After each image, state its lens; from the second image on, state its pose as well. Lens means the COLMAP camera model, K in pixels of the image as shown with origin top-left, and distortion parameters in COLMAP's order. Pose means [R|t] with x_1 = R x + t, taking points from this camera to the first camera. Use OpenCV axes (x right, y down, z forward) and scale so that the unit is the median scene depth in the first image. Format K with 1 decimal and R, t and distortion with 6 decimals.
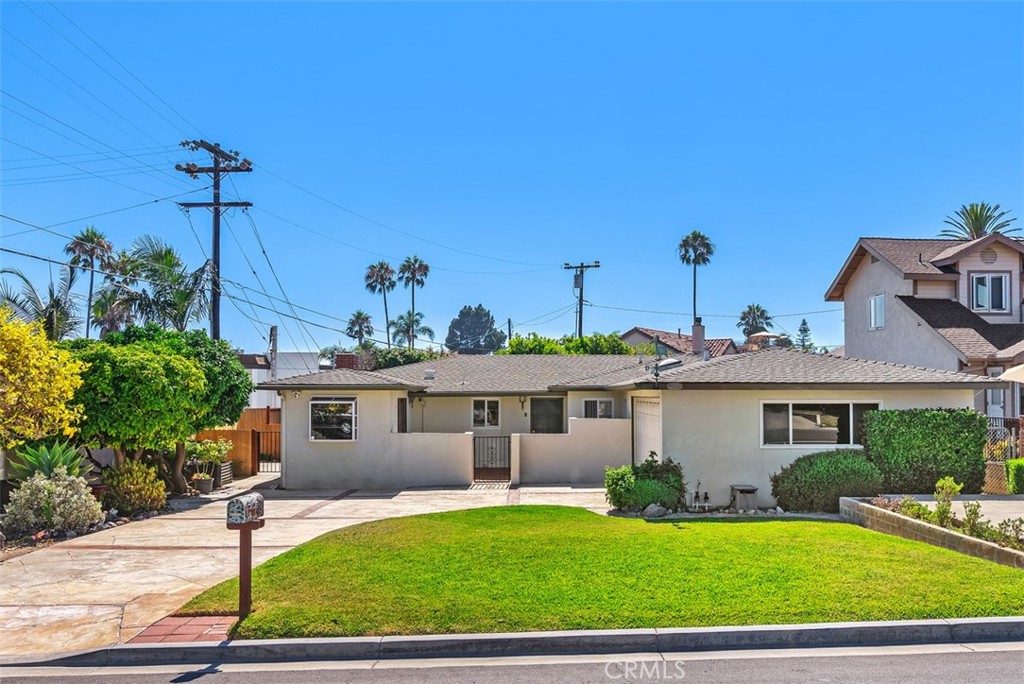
lens RADIAL K [[924.7, 0, 514.7], [0, 924.7, 344.3], [0, 0, 1]] dist [-0.011621, 0.007582]
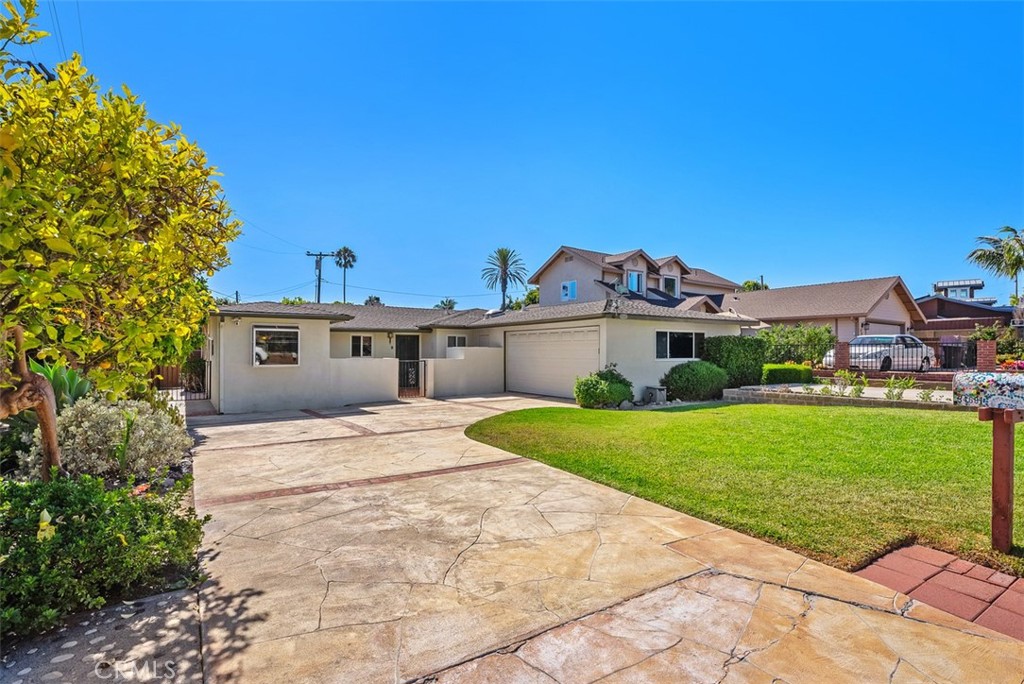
lens RADIAL K [[522.9, 0, 516.9], [0, 522.9, 347.6], [0, 0, 1]] dist [-0.011736, -0.000003]
pose [[0.820403, 0.006018, 0.571754, -0.260723], [-0.030137, 0.999010, 0.032728, 0.045643], [-0.570990, -0.044081, 0.819772, 0.285232]]
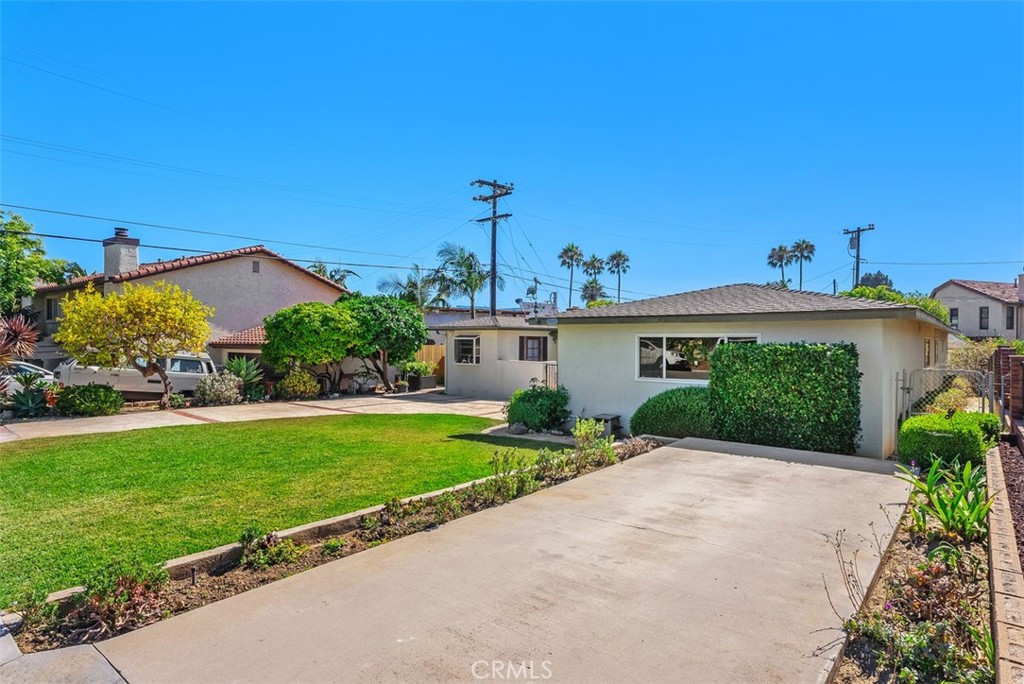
lens RADIAL K [[563.4, 0, 509.0], [0, 563.4, 340.2], [0, 0, 1]] dist [-0.007242, -0.001364]
pose [[0.760600, 0.002680, -0.649215, 0.372443], [0.031233, 0.998683, 0.040715, 0.024720], [0.648469, -0.051245, 0.759514, 0.285231]]
